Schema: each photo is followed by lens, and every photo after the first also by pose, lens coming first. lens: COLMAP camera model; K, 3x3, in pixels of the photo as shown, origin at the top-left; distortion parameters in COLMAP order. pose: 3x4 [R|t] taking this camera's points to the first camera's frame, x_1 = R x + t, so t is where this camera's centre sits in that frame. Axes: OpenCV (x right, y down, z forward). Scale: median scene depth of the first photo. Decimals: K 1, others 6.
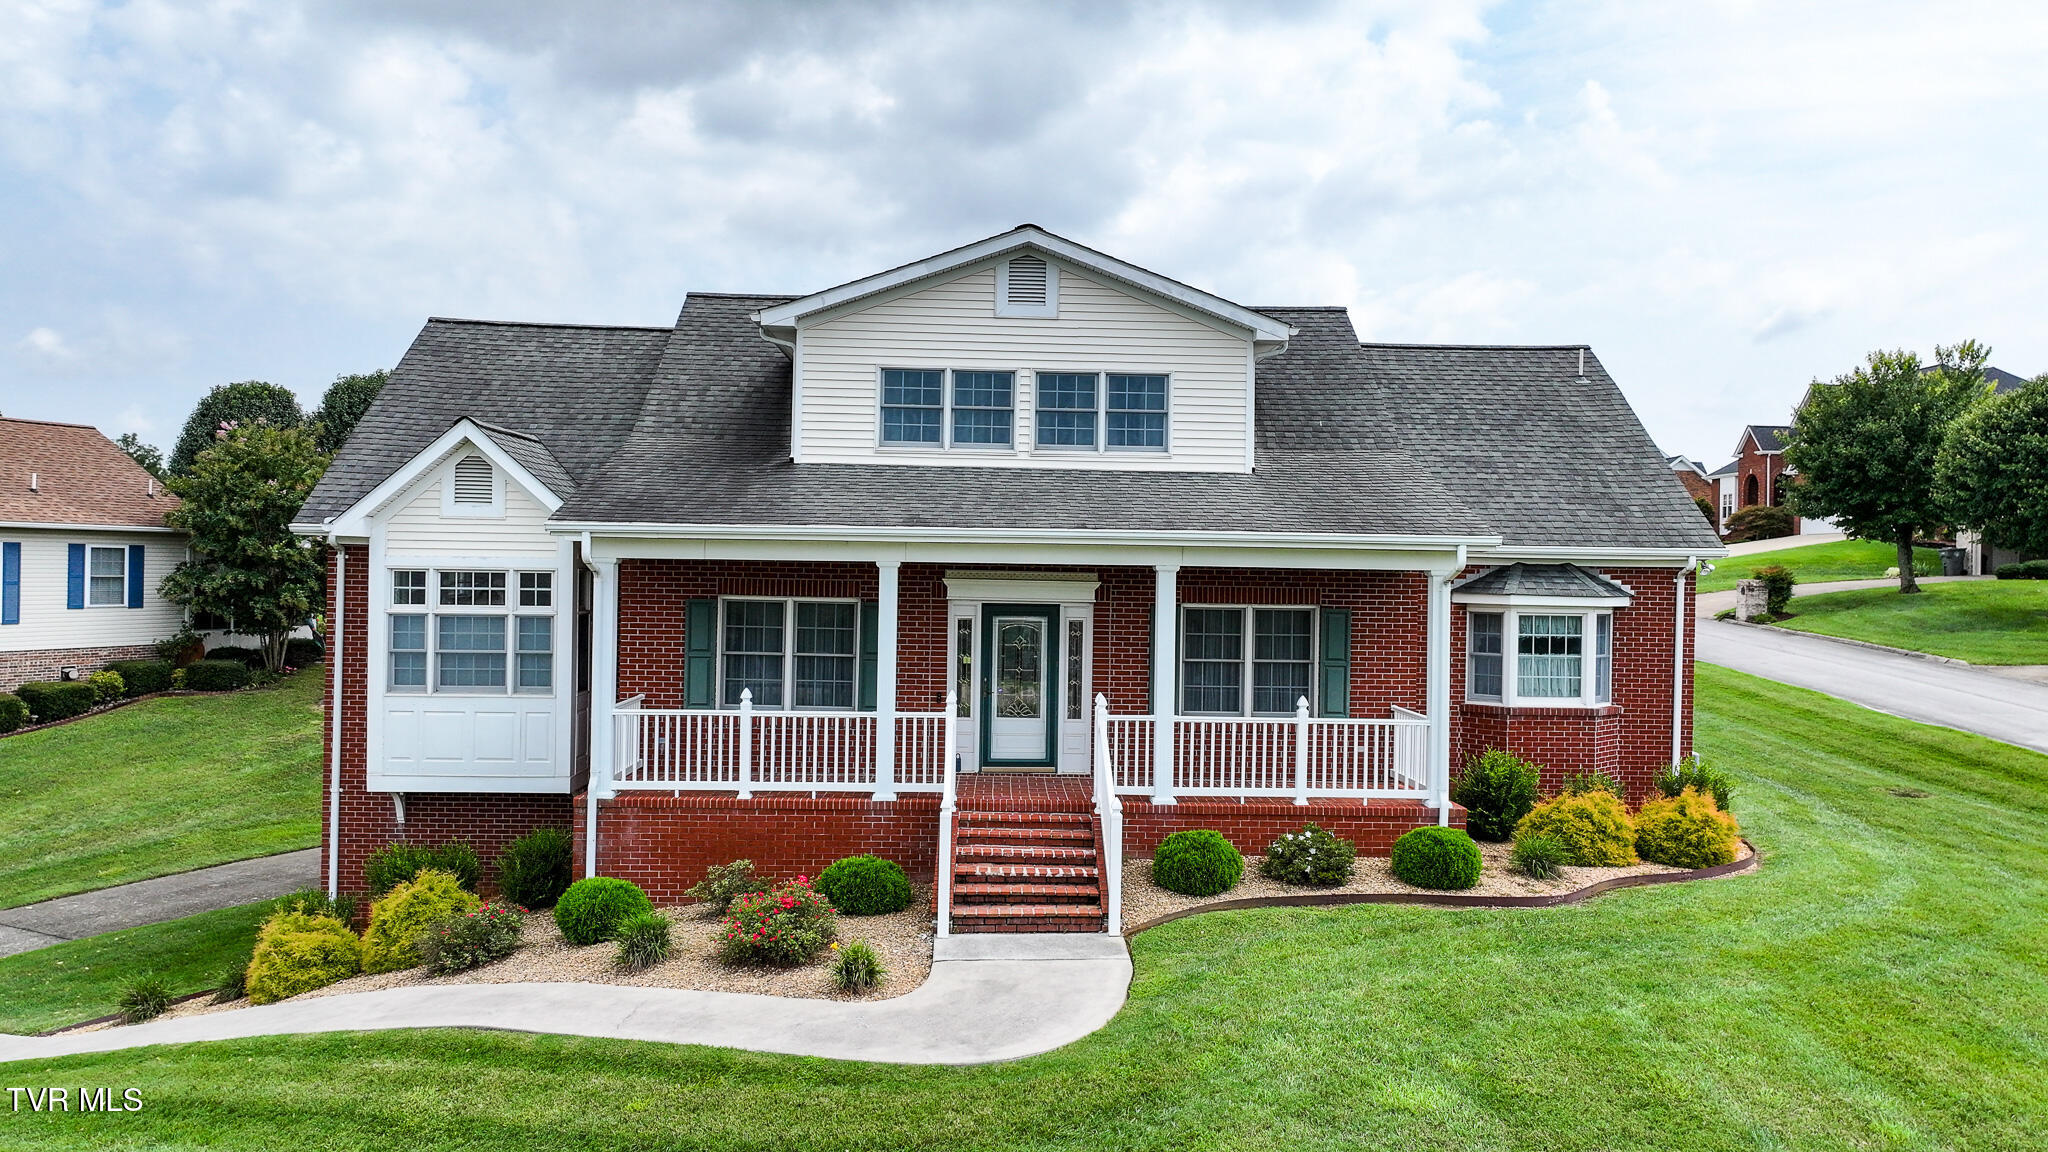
lens RADIAL K [[1435.7, 0, 1032.4], [0, 1435.7, 576.6], [0, 0, 1]] dist [0.012567, 0.003176]
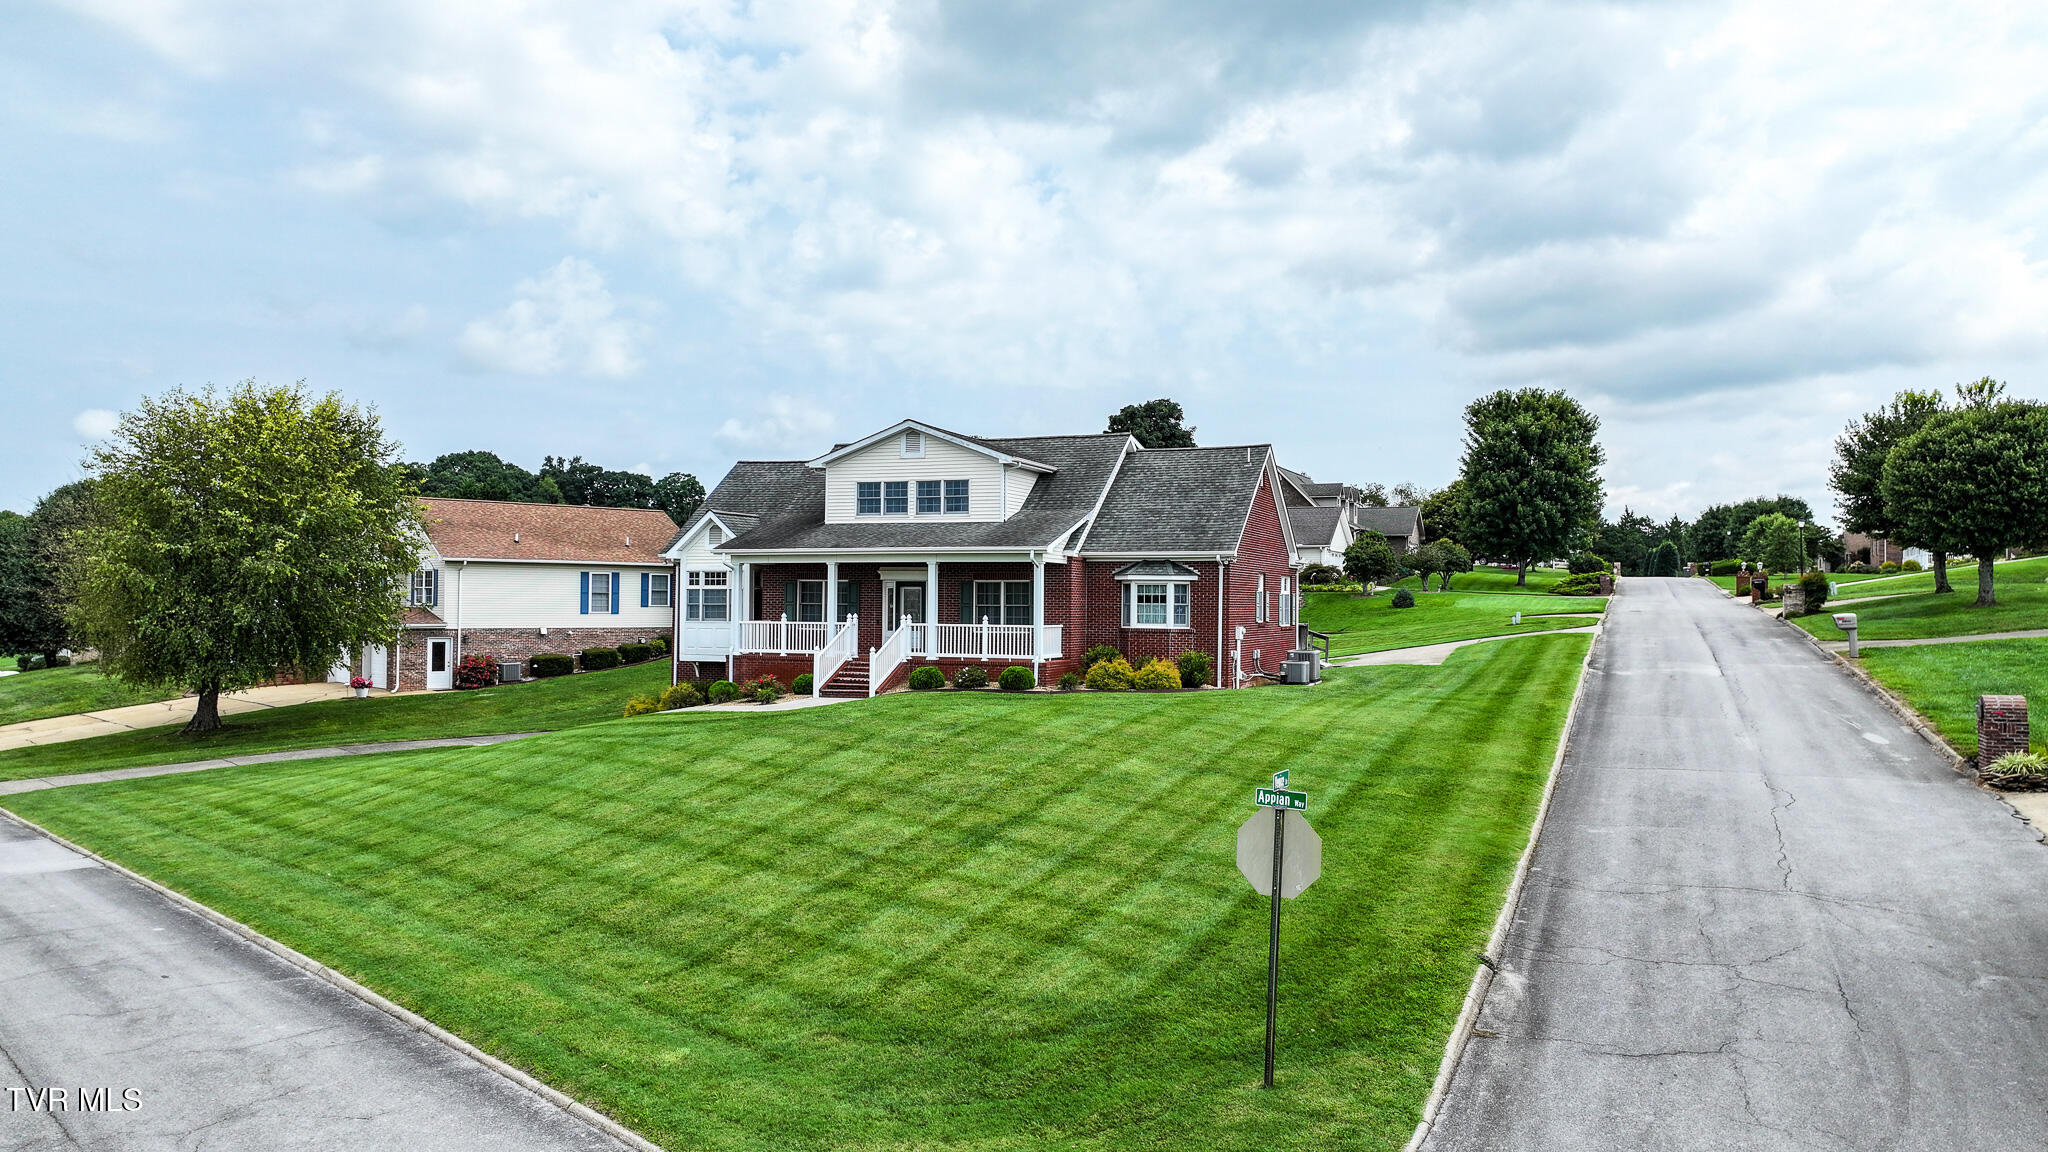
lens RADIAL K [[1435.7, 0, 1032.1], [0, 1435.7, 576.3], [0, 0, 1]] dist [0.012567, 0.003176]
pose [[0.916541, -0.017064, -0.399576, 1.091478], [0.004827, 0.999489, -0.031611, 0.084425], [0.399911, 0.027044, 0.916155, -1.037463]]
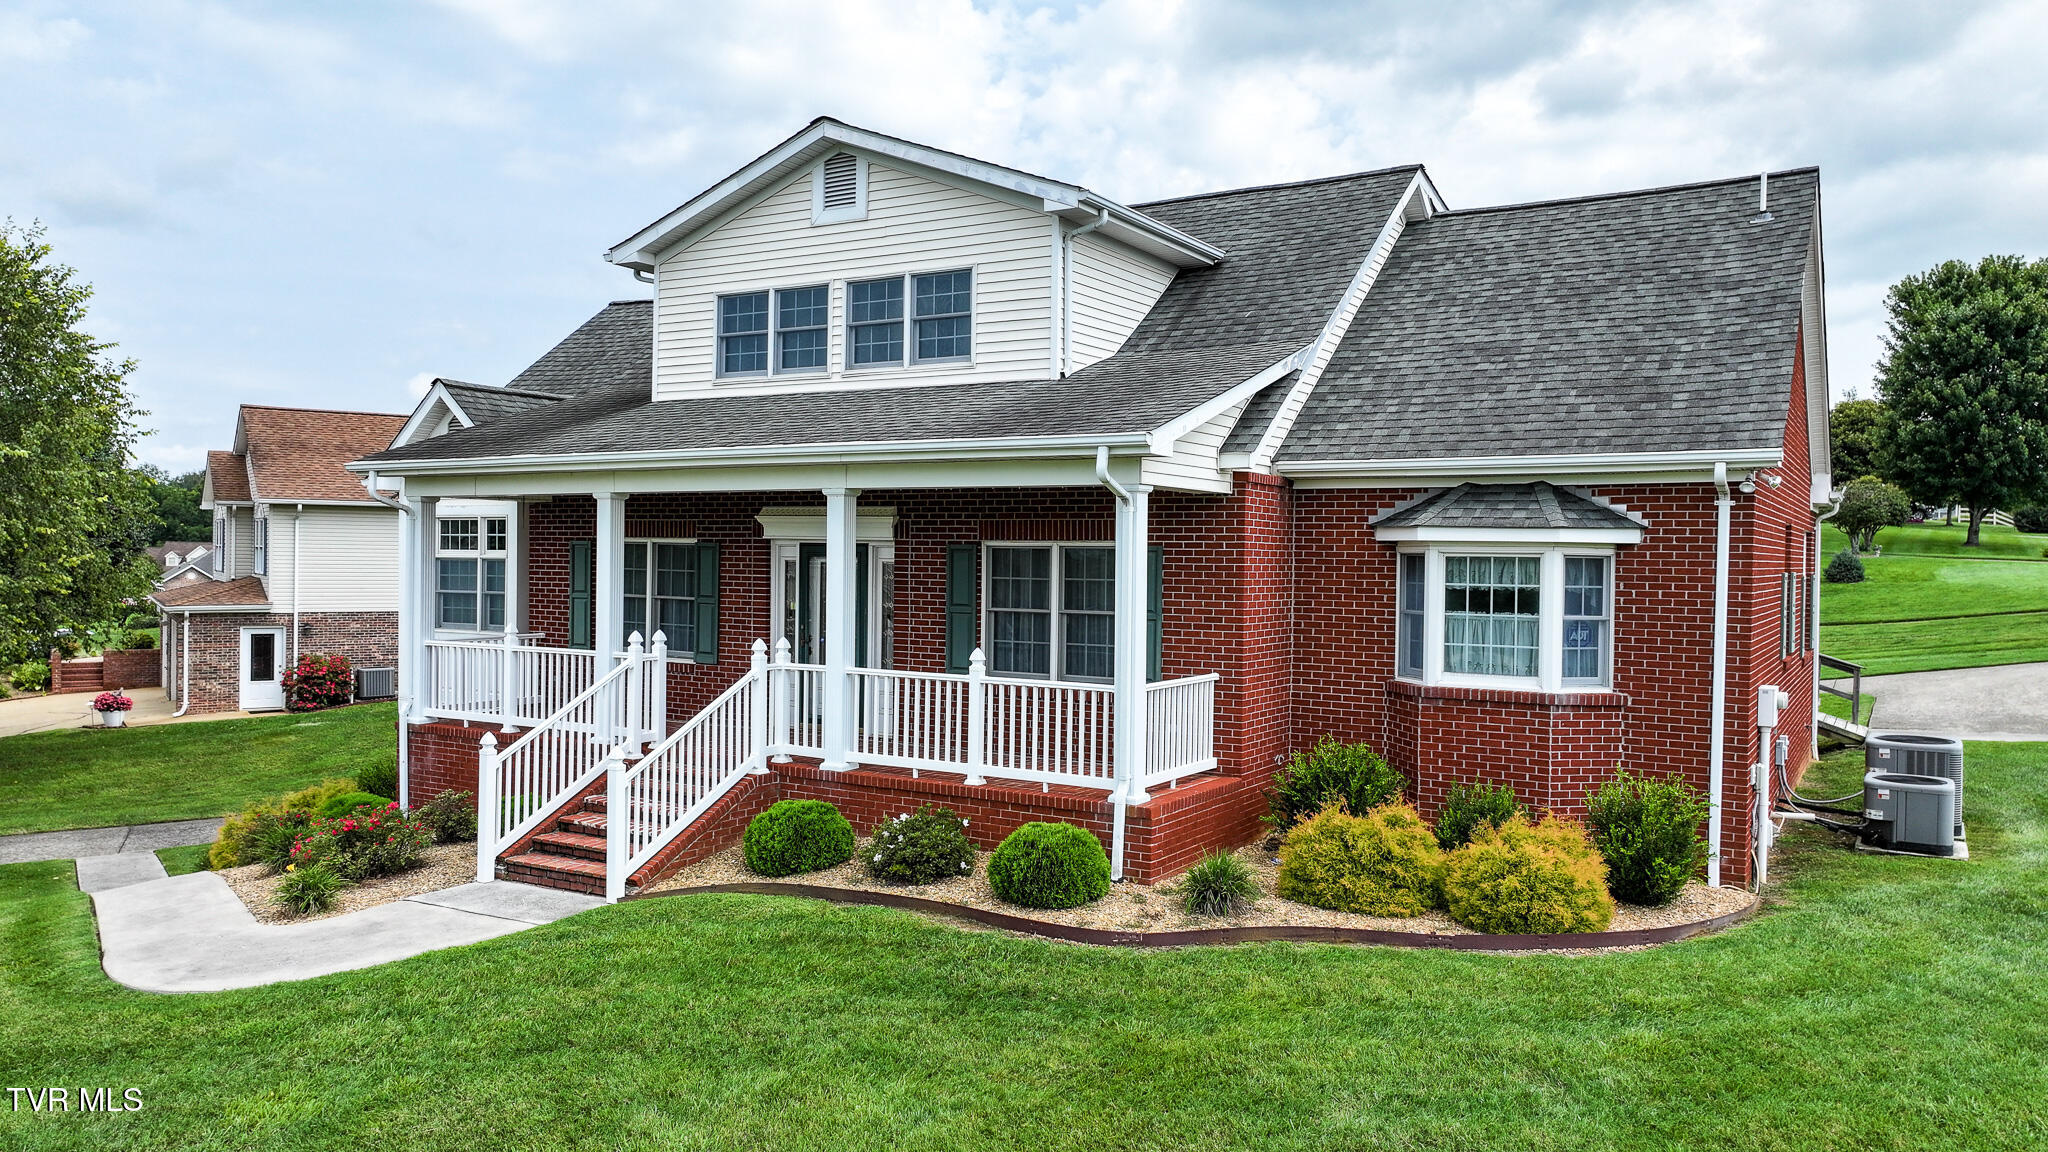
lens RADIAL K [[1435.7, 0, 1030.3], [0, 1435.7, 577.4], [0, 0, 1]] dist [0.012567, 0.003176]
pose [[0.835740, 0.002487, -0.549119, 0.583812], [-0.002519, 0.999997, 0.000695, 0.039031], [0.549119, 0.000802, 0.835744, 0.317995]]
